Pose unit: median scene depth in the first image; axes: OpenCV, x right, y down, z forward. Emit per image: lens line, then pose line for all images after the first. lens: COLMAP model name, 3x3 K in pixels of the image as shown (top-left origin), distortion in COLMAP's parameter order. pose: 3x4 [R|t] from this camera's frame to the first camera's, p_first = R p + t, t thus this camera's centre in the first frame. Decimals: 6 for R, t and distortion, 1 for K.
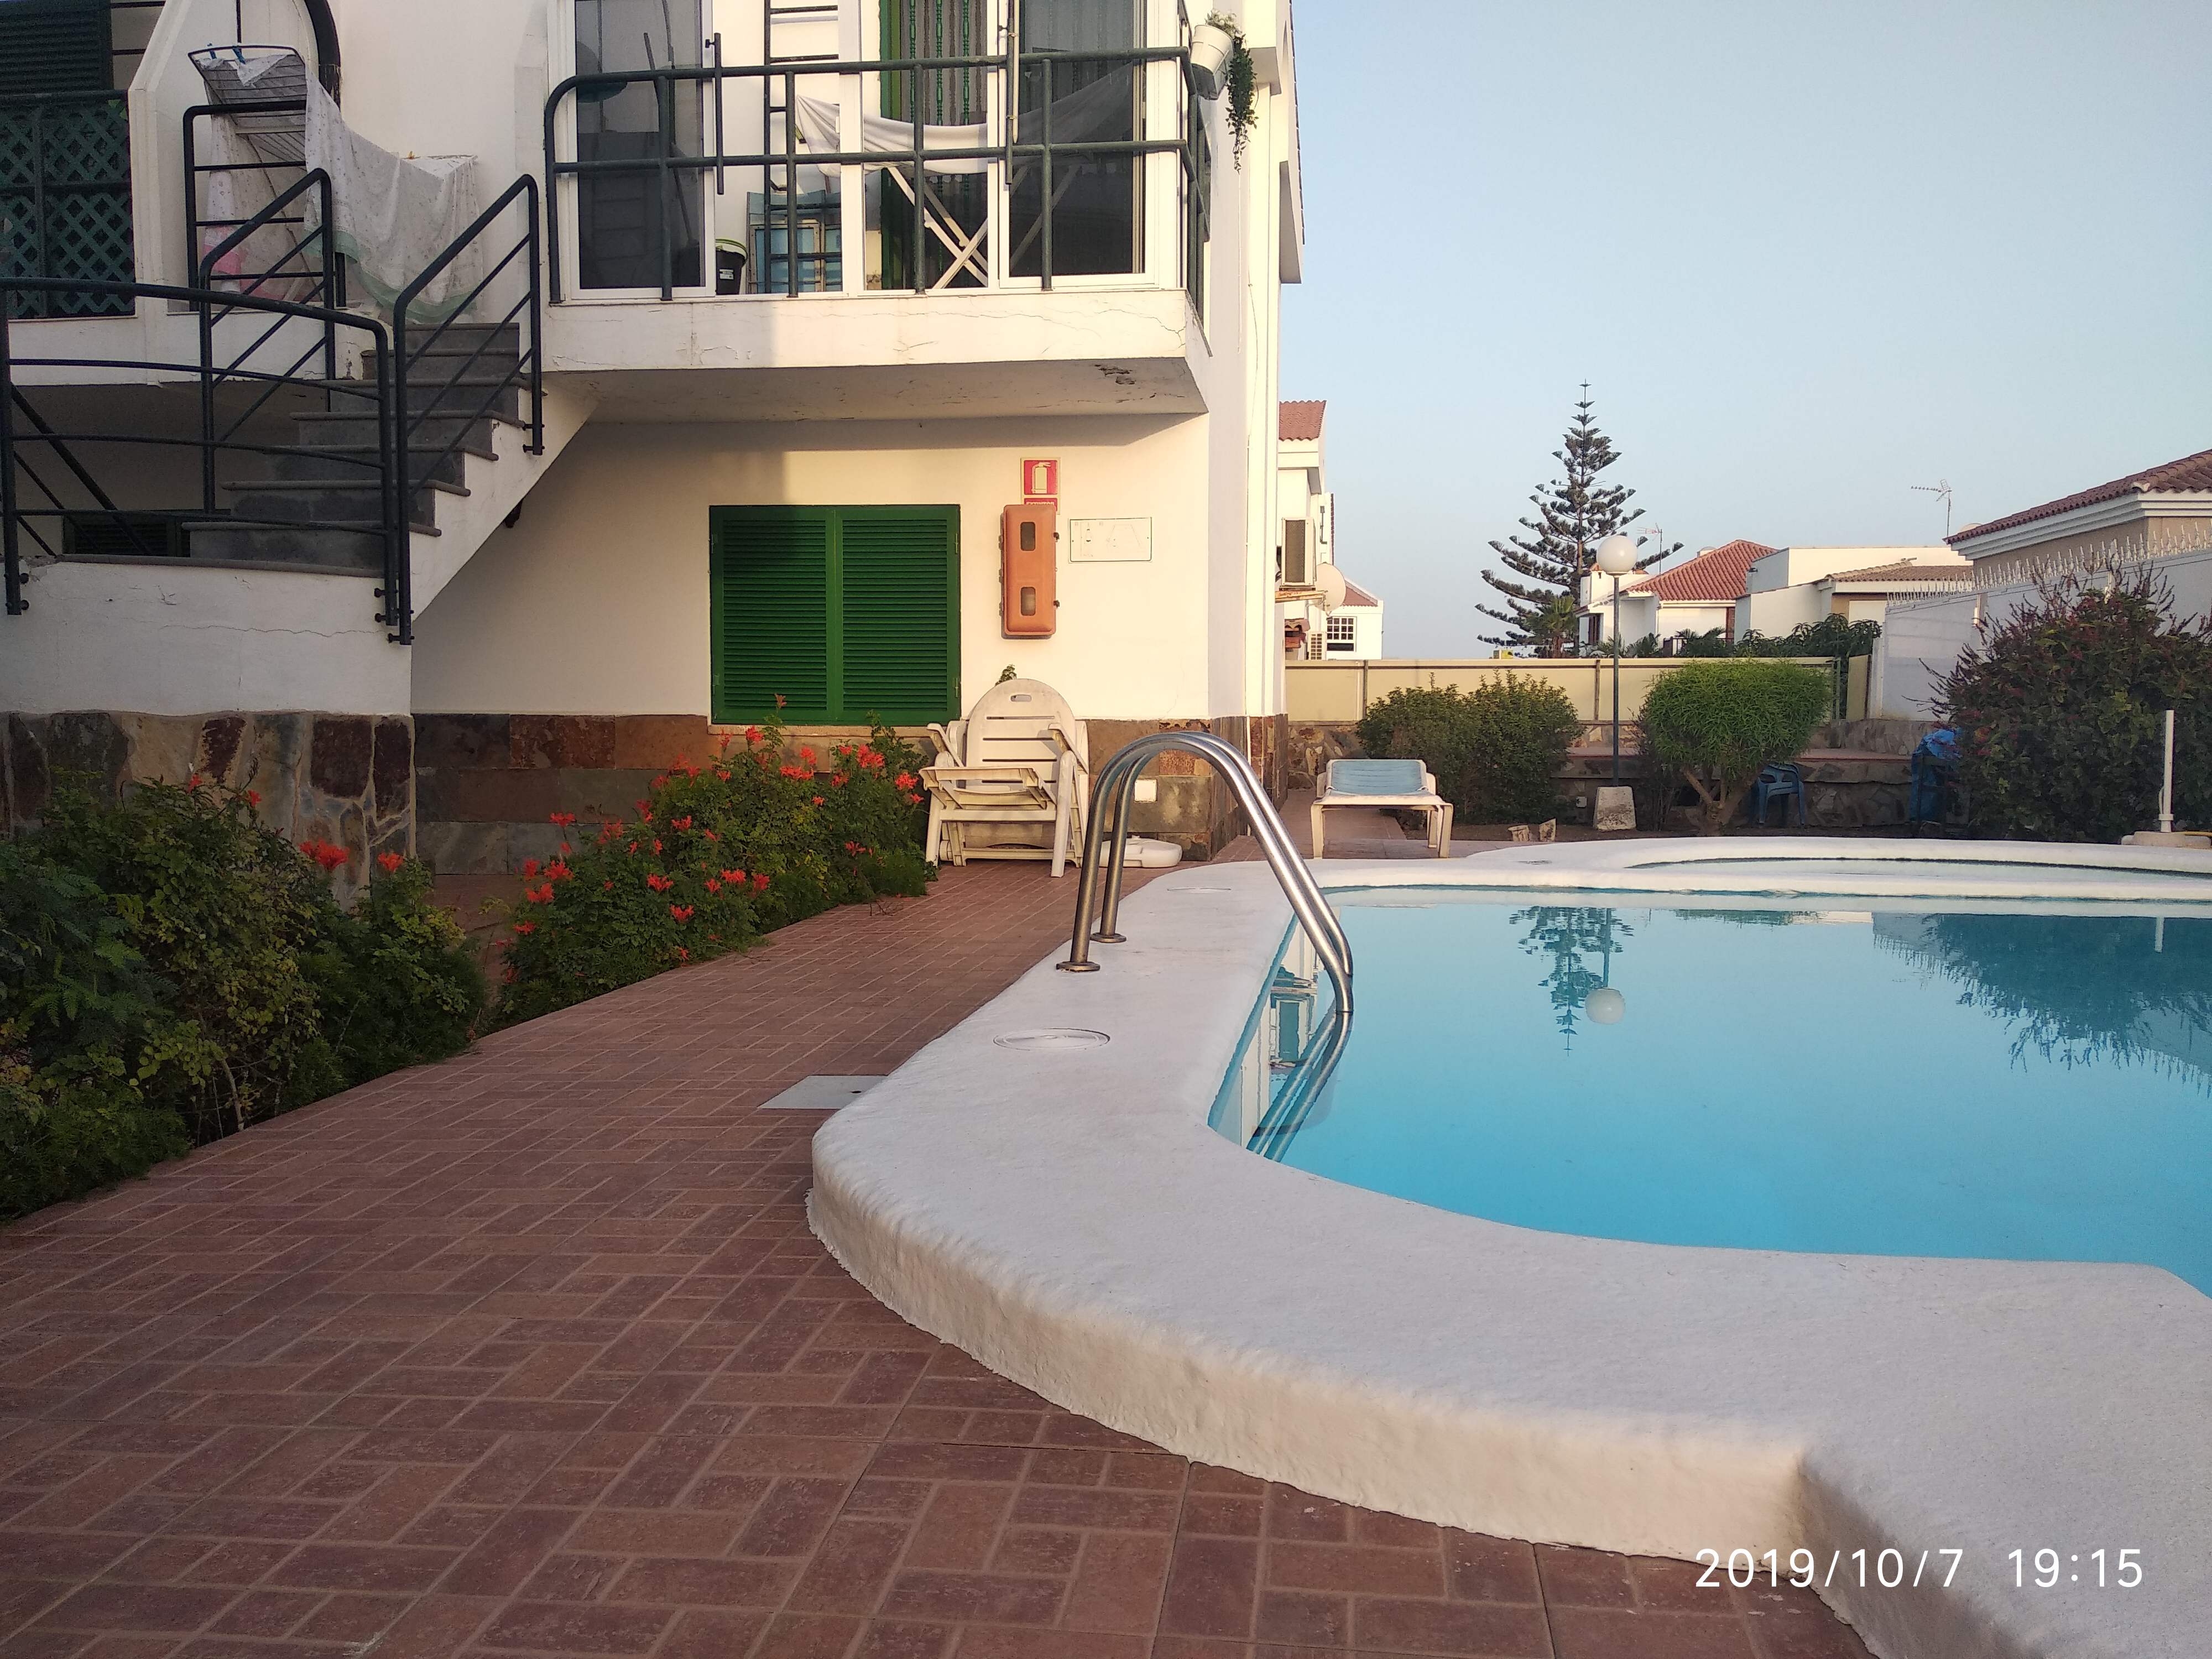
lens RADIAL K [[1696.4, 0, 1098.3], [0, 1696.4, 816.8], [0, 0, 1]] dist [0.010703, -0.020892]
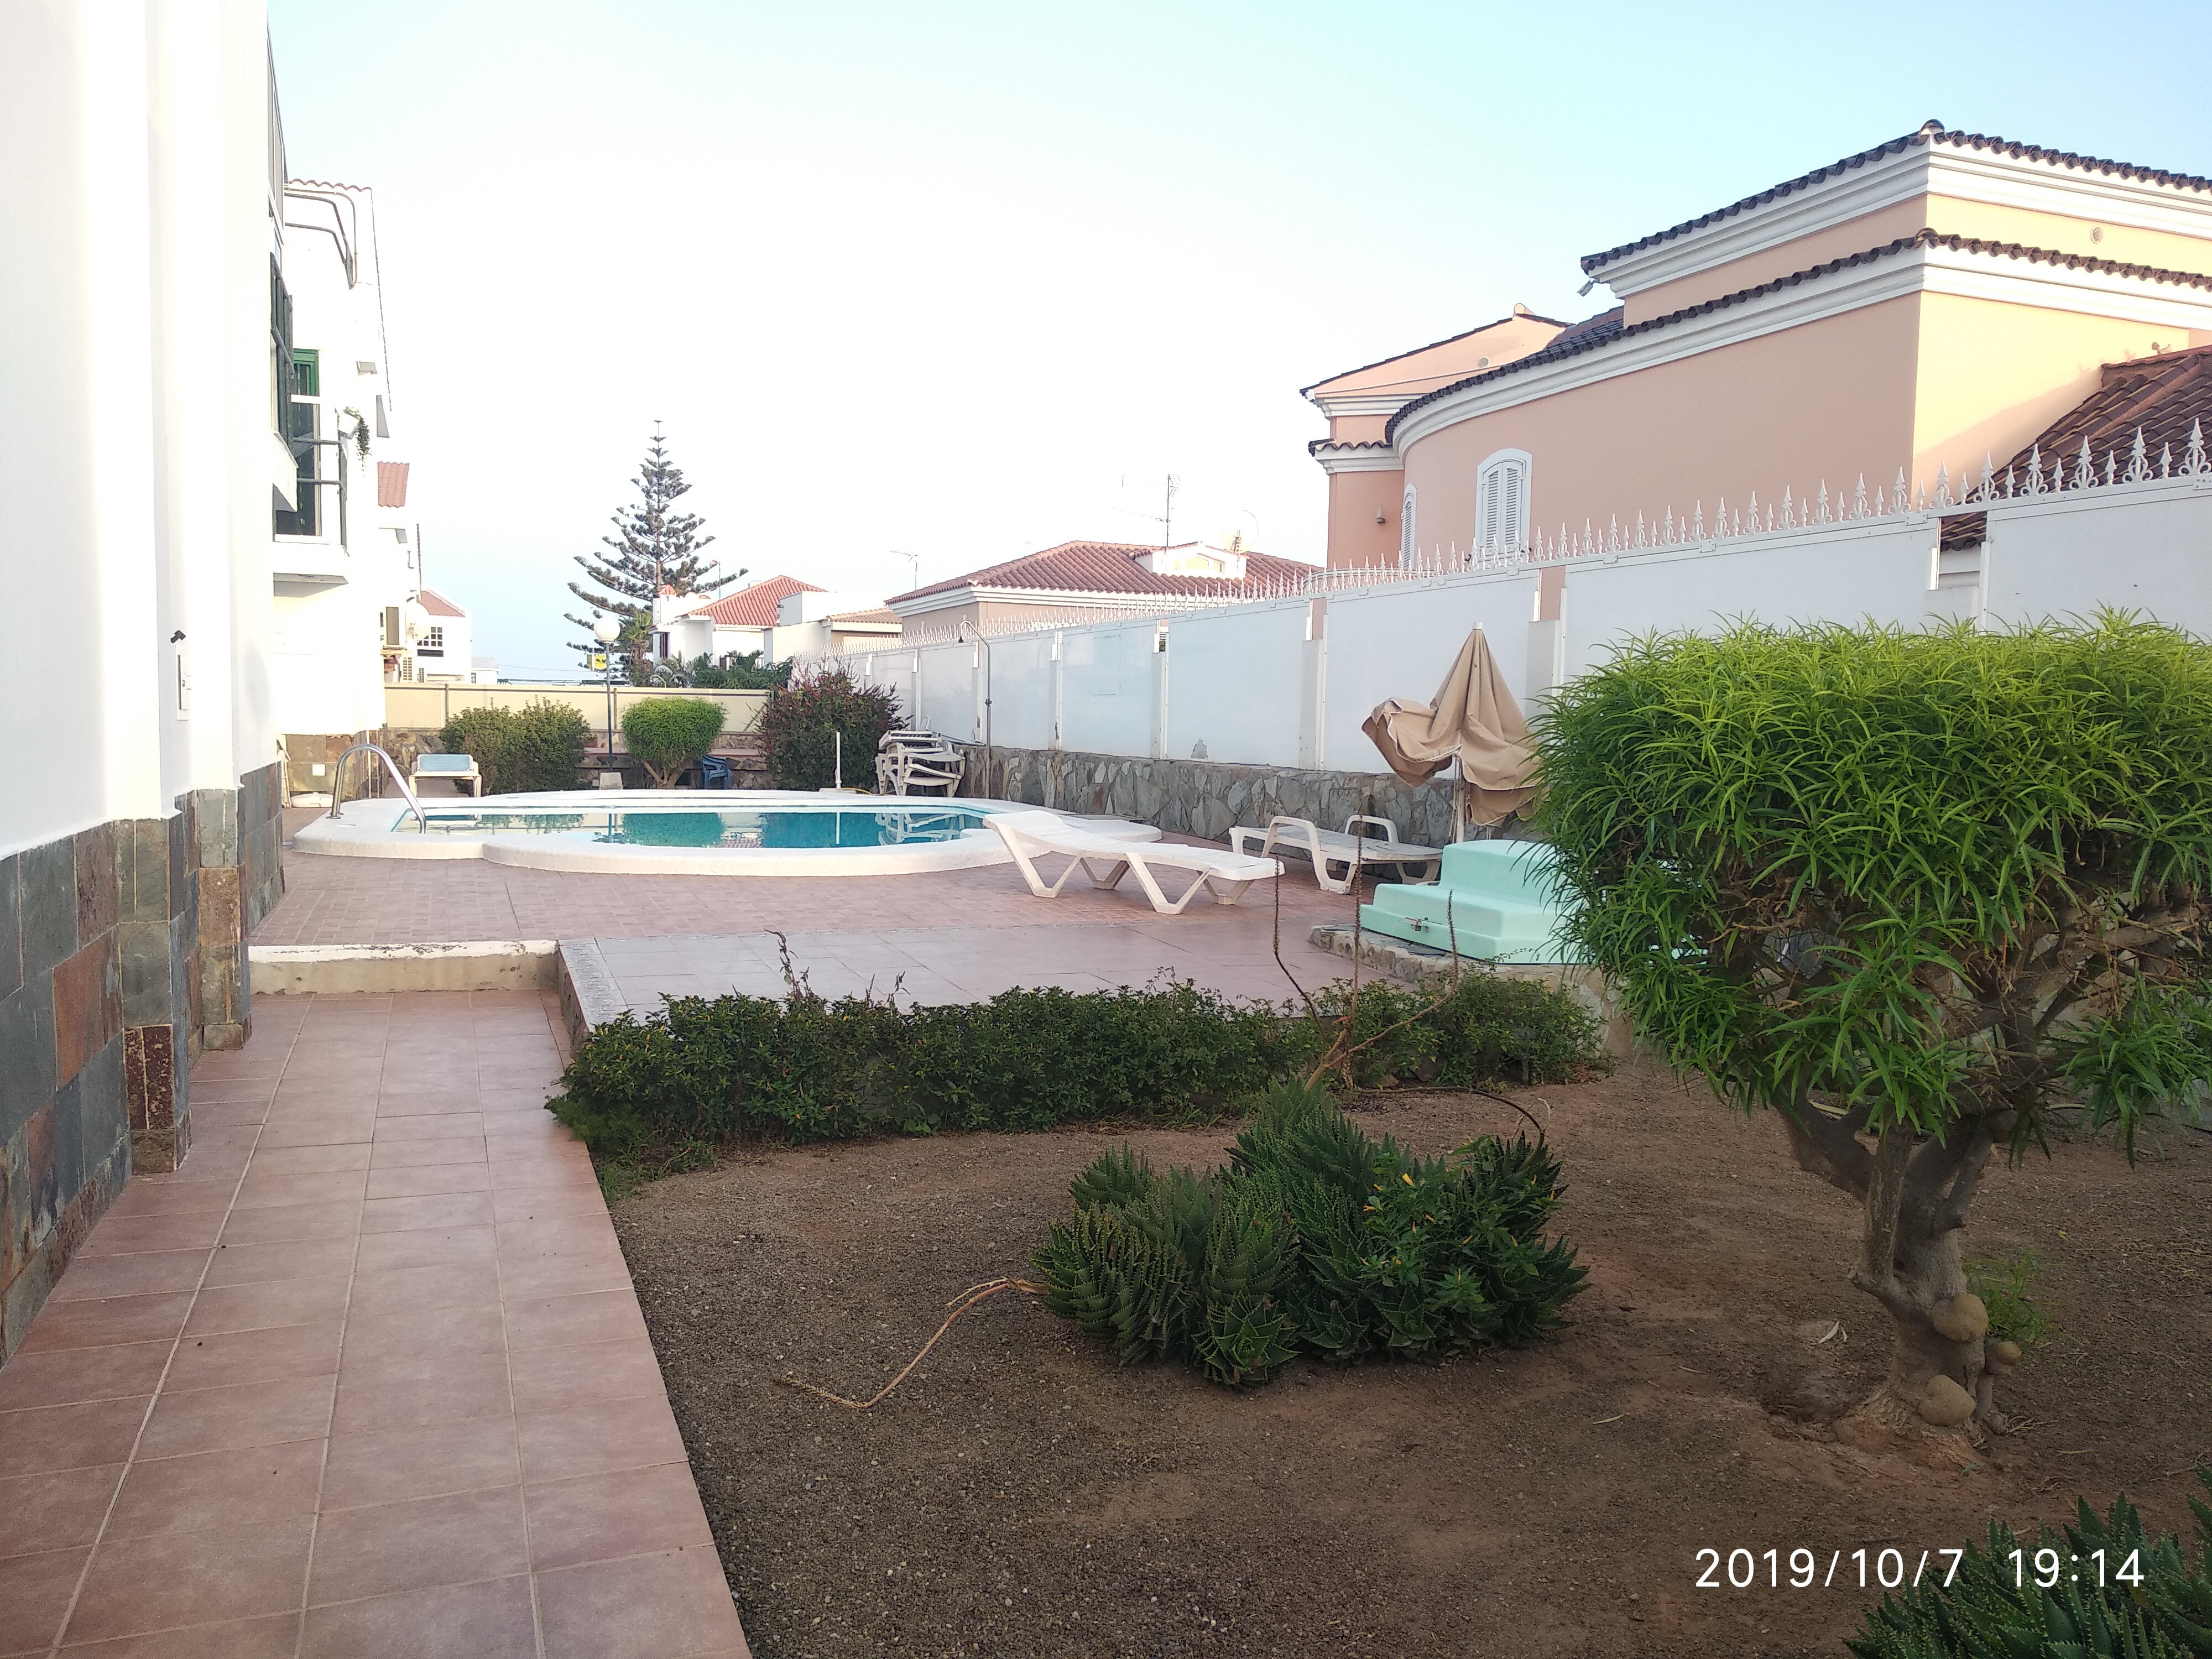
lens RADIAL K [[1696.4, 0, 1138.0], [0, 1696.4, 872.0], [0, 0, 1]] dist [0.010703, -0.020892]
pose [[0.861662, -0.033498, 0.506376, -0.064049], [0.016614, 0.999146, 0.037825, 0.018341], [-0.507211, -0.024179, 0.861483, -0.490423]]
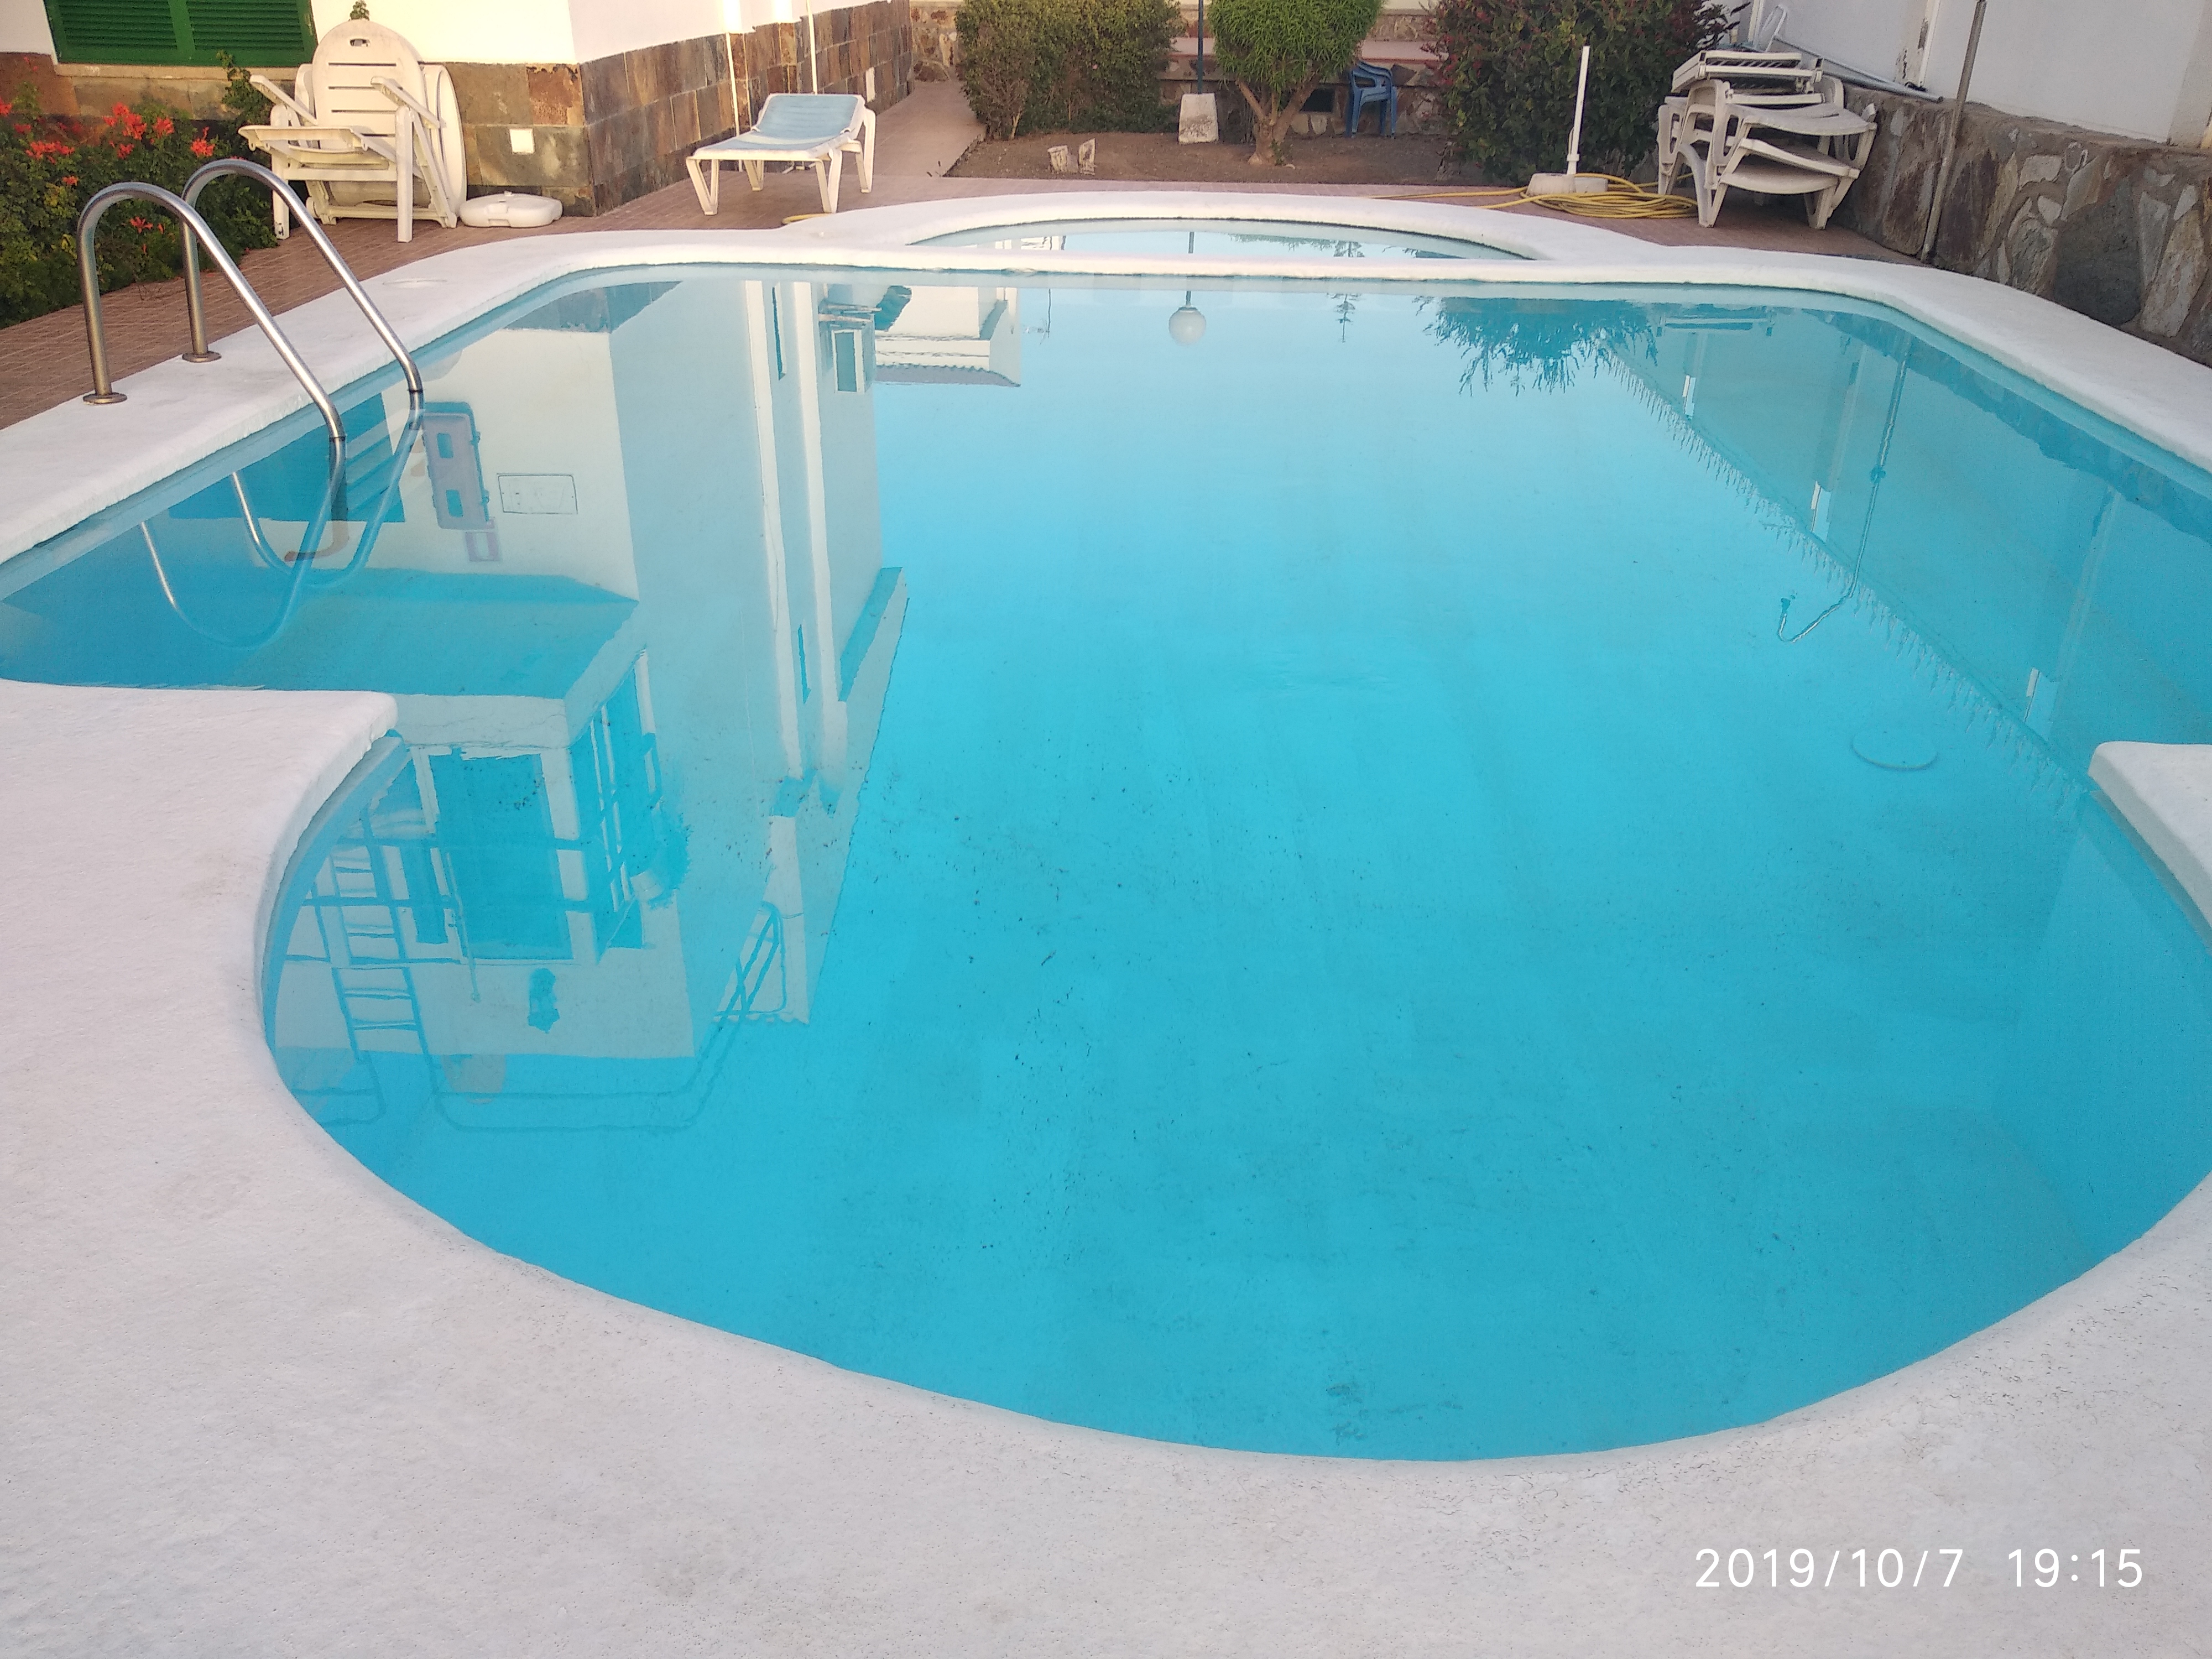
lens RADIAL K [[1696.4, 0, 1109.9], [0, 1696.4, 820.8], [0, 0, 1]] dist [0.010703, -0.020892]
pose [[0.993795, -0.040081, 0.103753, 0.101870], [-0.005209, 0.915017, 0.403381, -0.022034], [-0.111104, -0.401418, 0.909131, -0.042445]]
